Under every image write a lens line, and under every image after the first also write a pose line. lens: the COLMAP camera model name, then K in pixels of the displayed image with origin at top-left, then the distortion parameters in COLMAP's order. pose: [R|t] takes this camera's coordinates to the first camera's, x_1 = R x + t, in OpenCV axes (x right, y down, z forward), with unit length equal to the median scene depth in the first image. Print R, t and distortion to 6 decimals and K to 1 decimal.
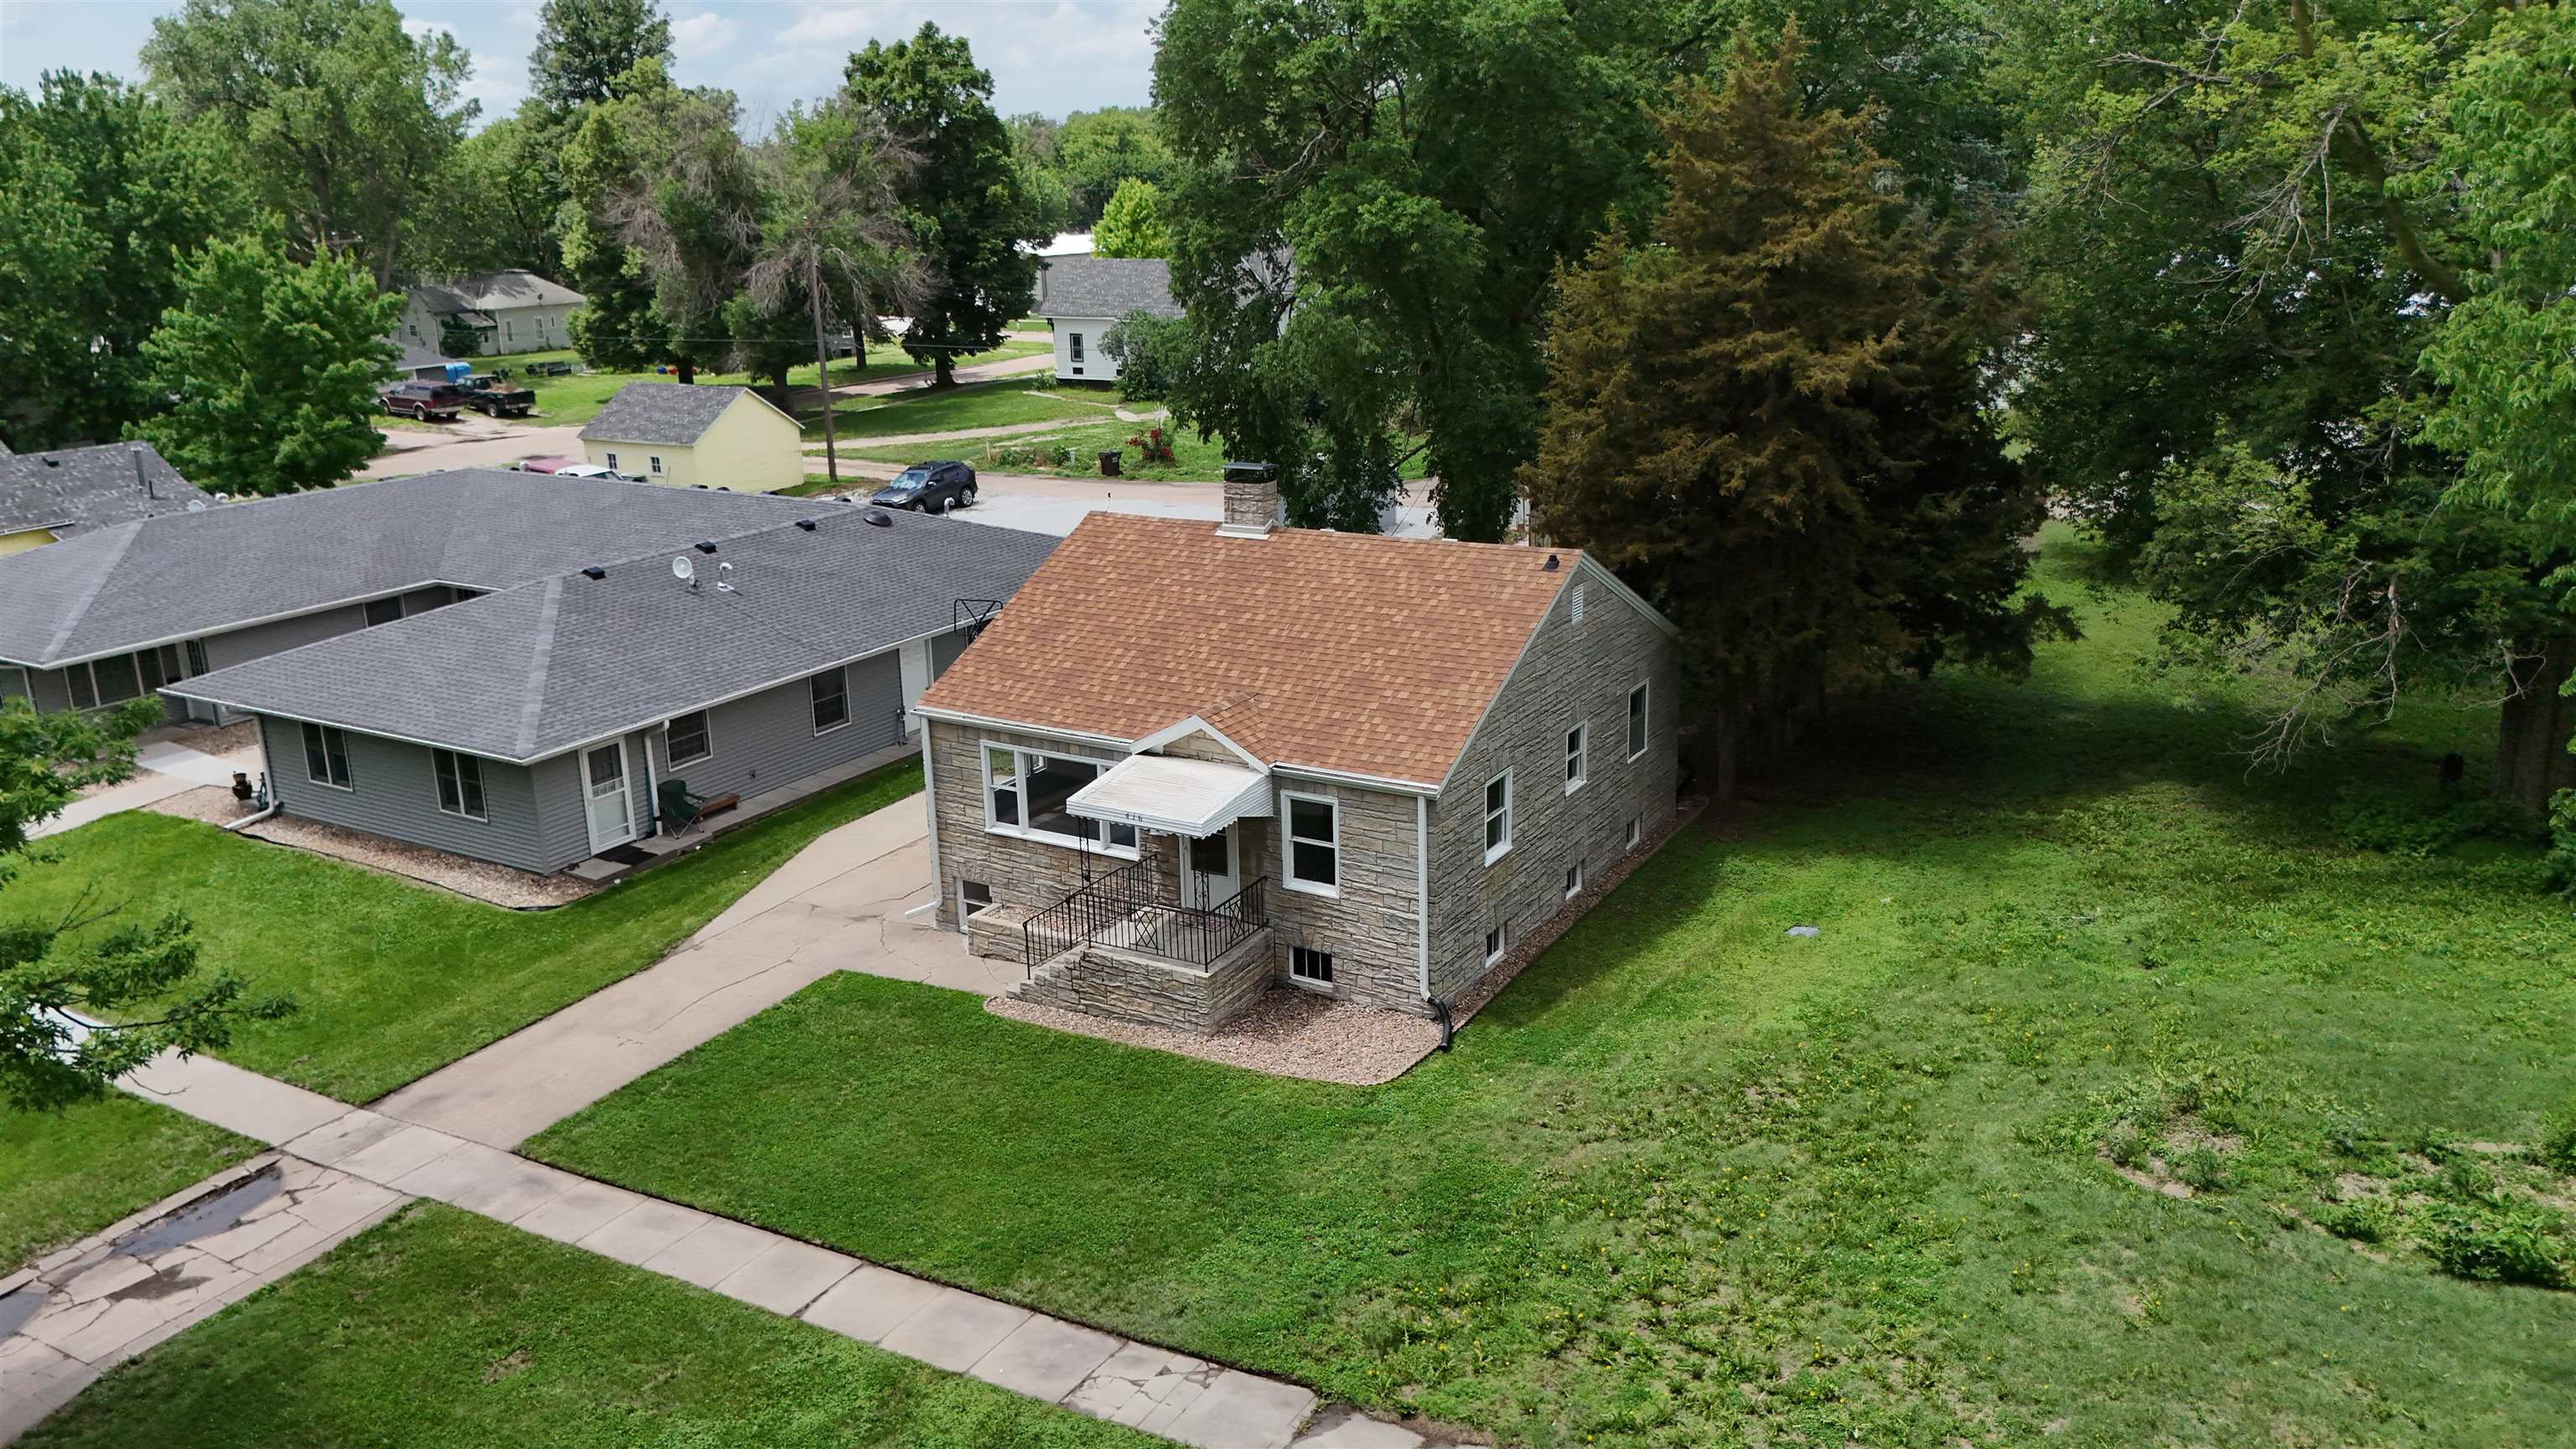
lens RADIAL K [[1956.9, 0, 1286.4], [0, 1956.9, 732.4], [0, 0, 1]] dist [0.022653, -0.012357]
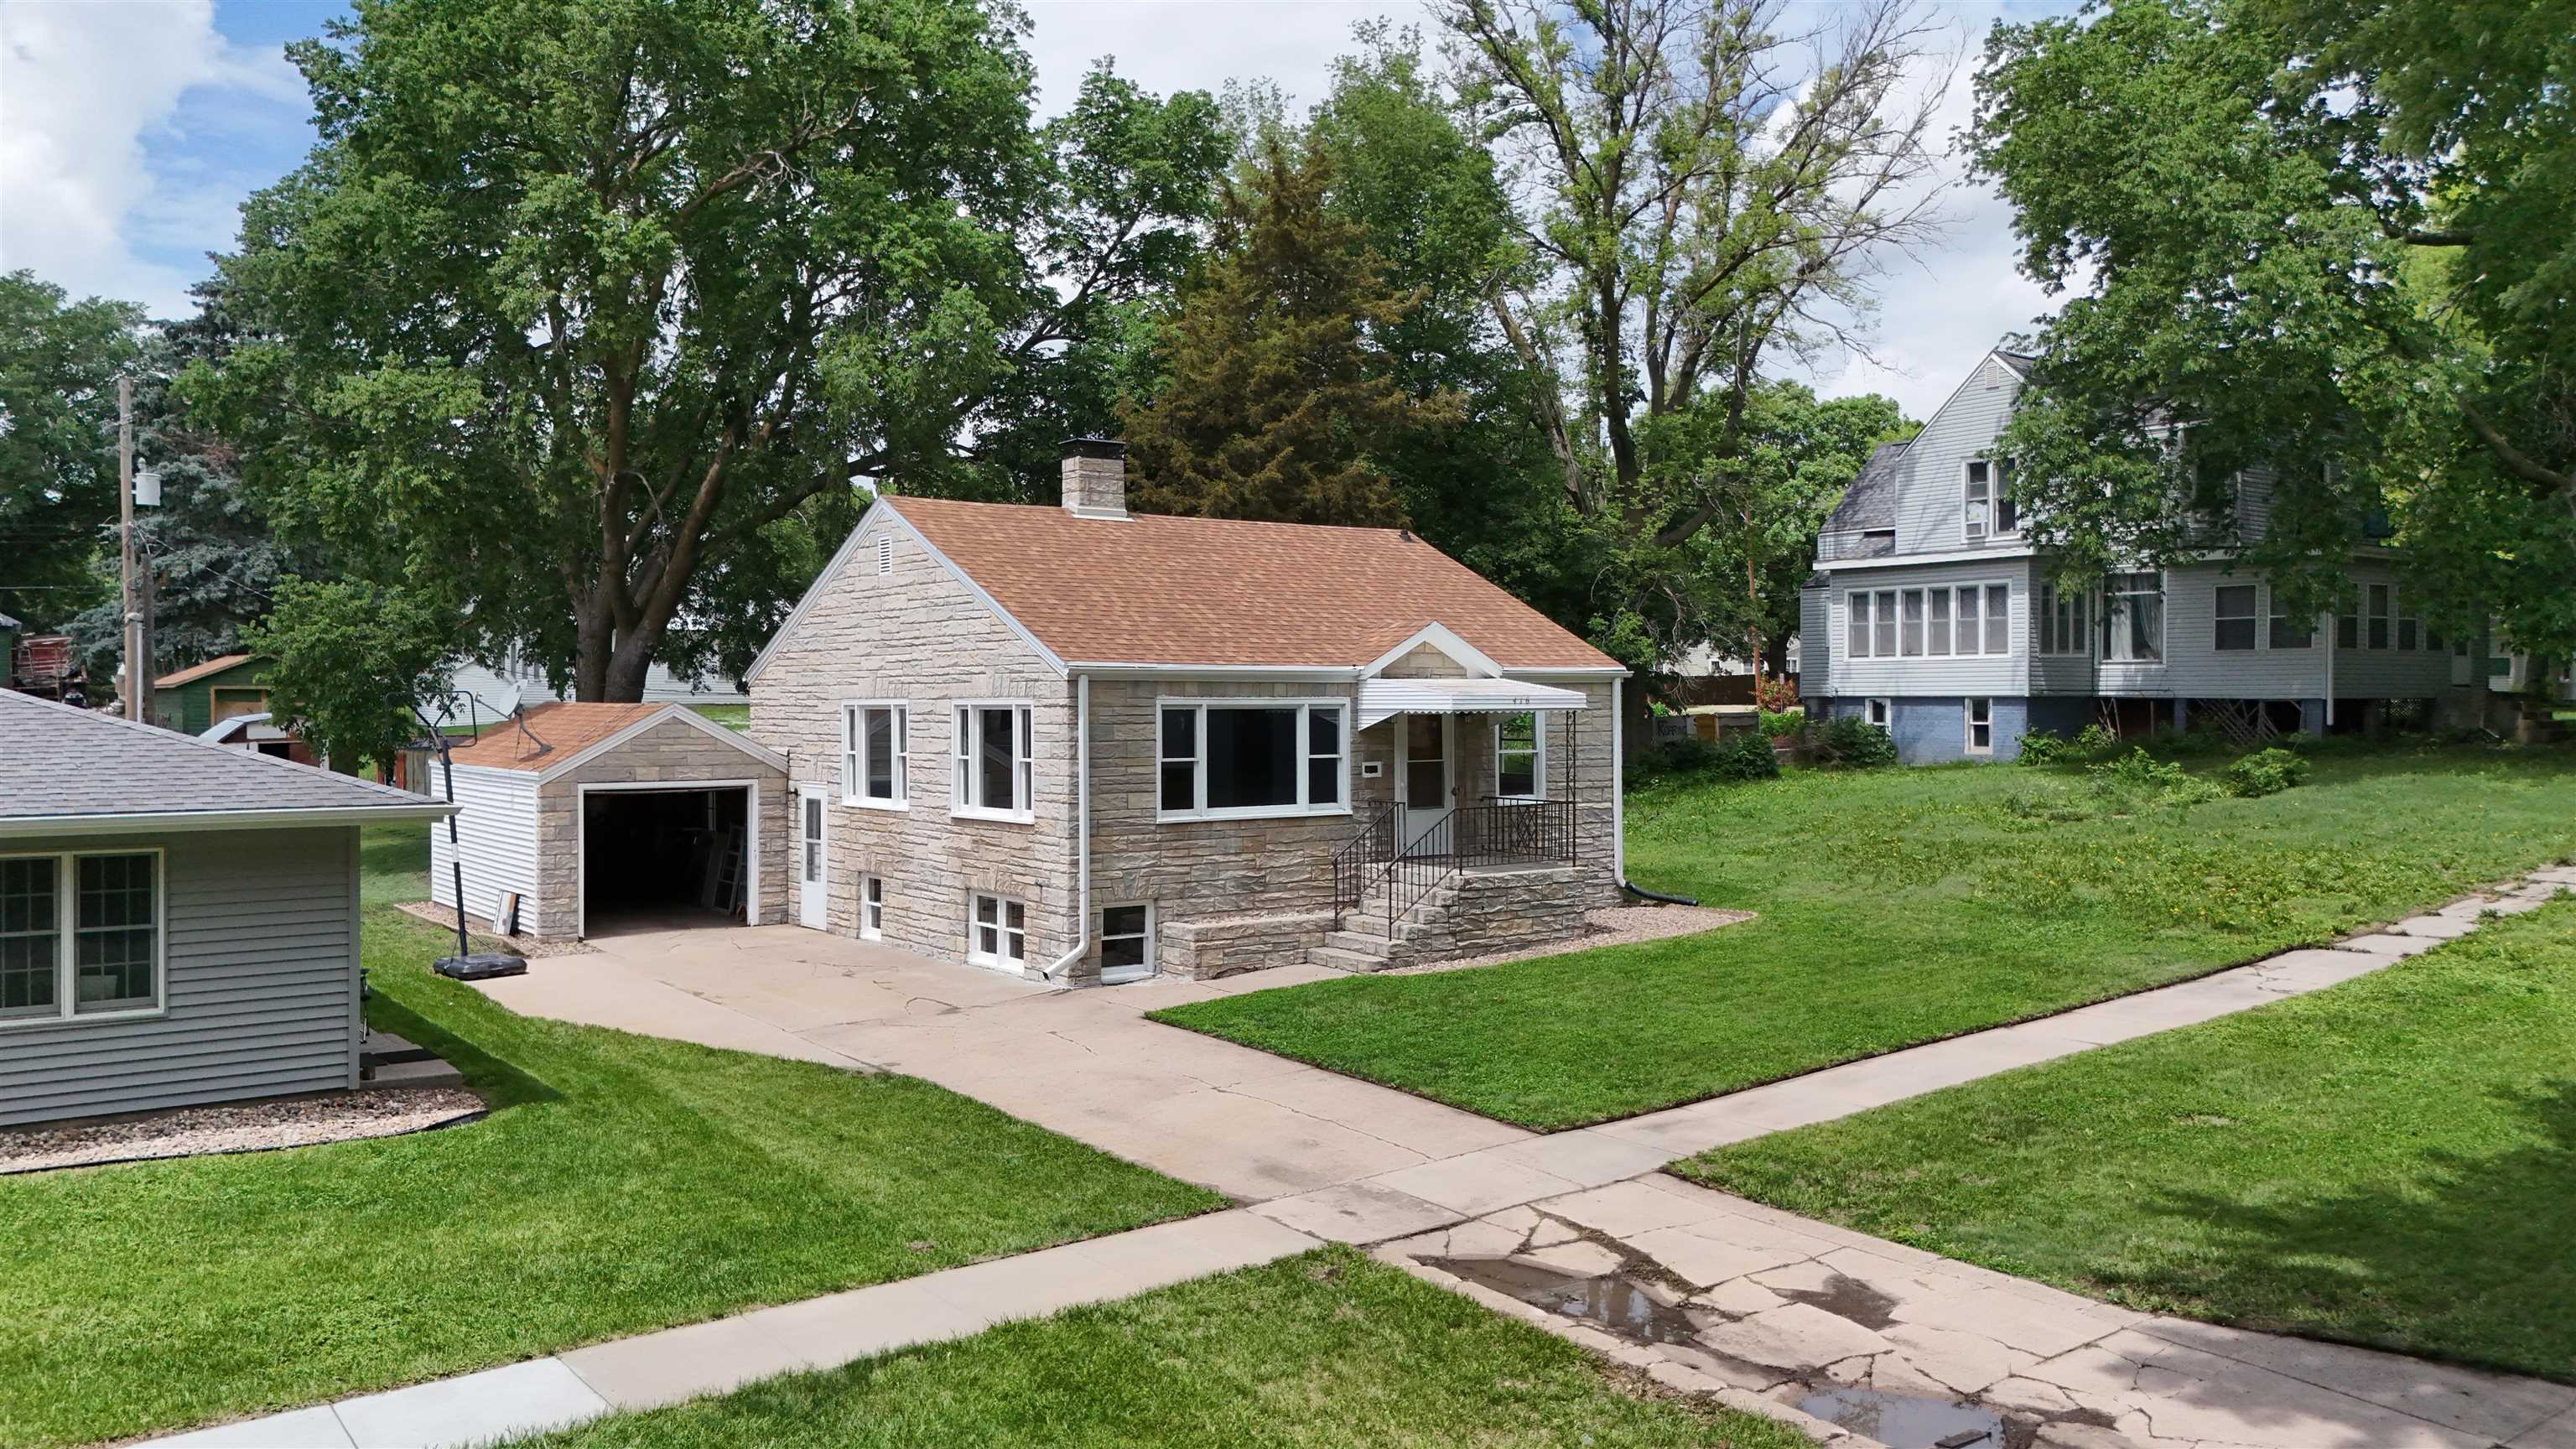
lens RADIAL K [[1956.9, 0, 1276.0], [0, 1956.9, 731.0], [0, 0, 1]] dist [0.022653, -0.012357]
pose [[0.384956, 0.011305, 0.922866, -0.913197], [0.257605, 0.958870, -0.119201, 0.129677], [-0.886255, 0.283622, 0.366210, 0.738110]]
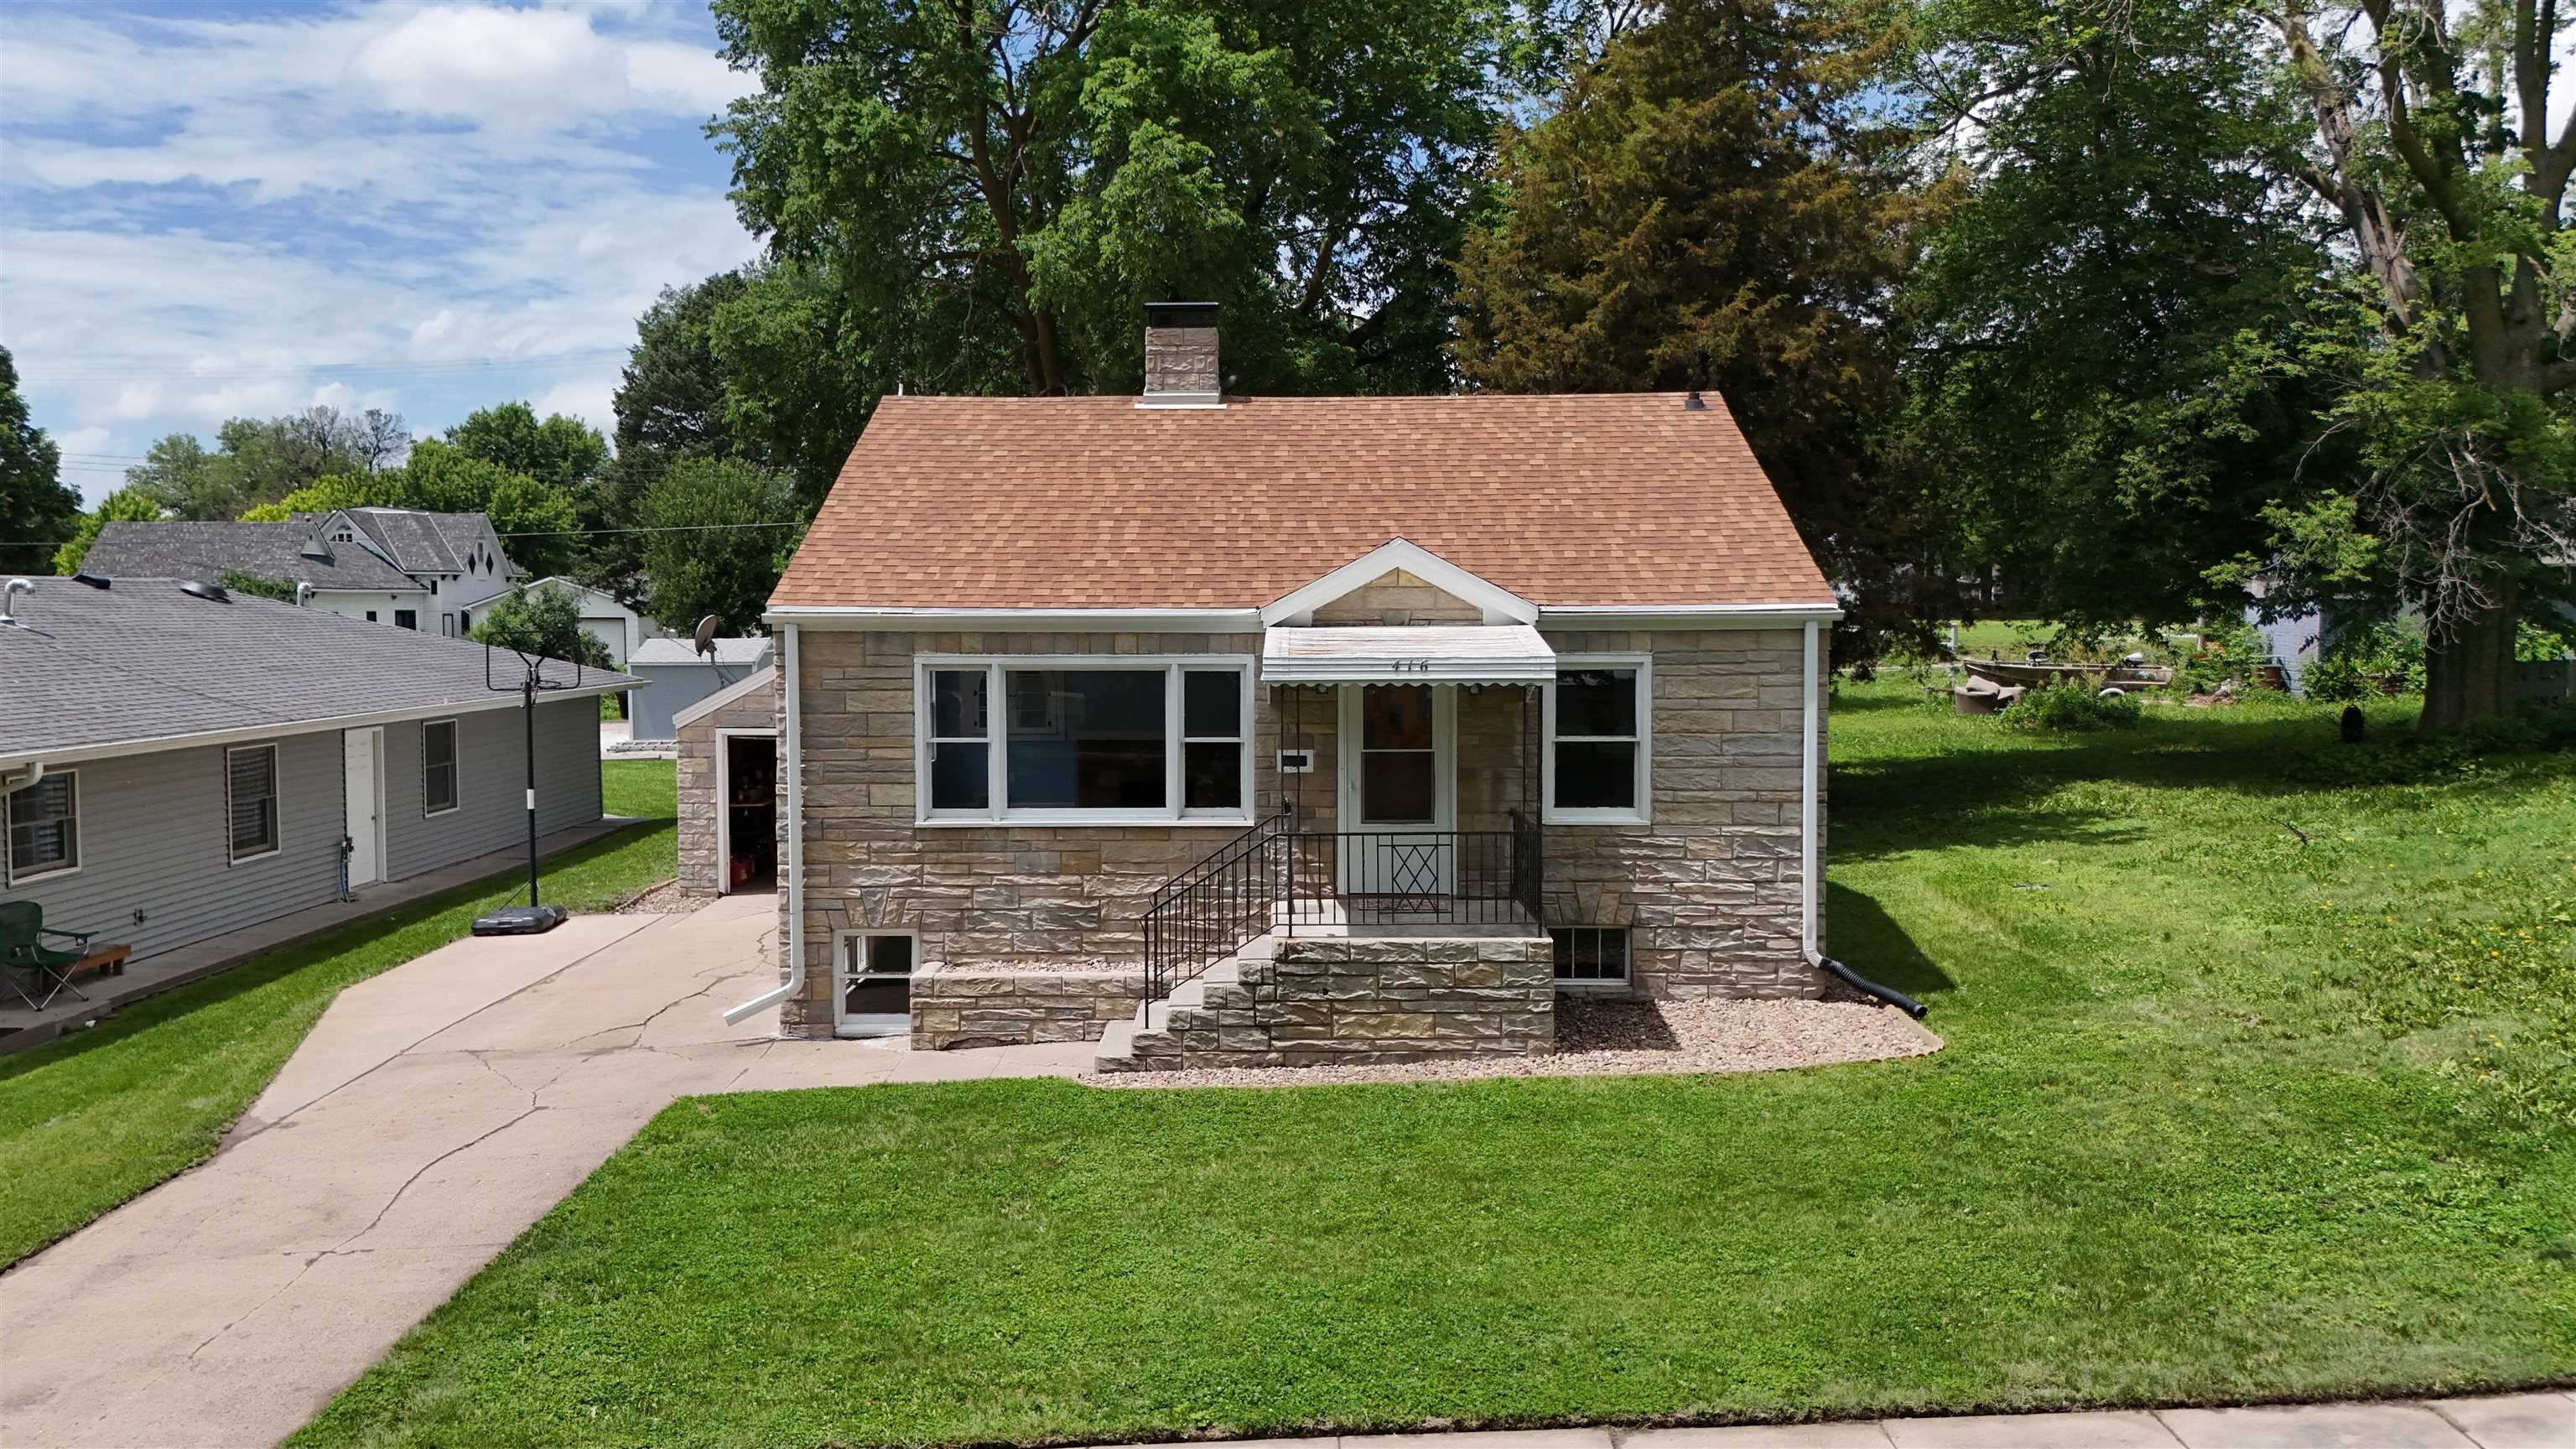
lens RADIAL K [[1956.9, 0, 1276.3], [0, 1956.9, 701.9], [0, 0, 1]] dist [0.022653, -0.012357]
pose [[0.863161, -0.001591, 0.504927, -0.378486], [0.125270, 0.969406, -0.211093, 0.160145], [-0.489143, 0.245460, 0.836952, 0.524408]]
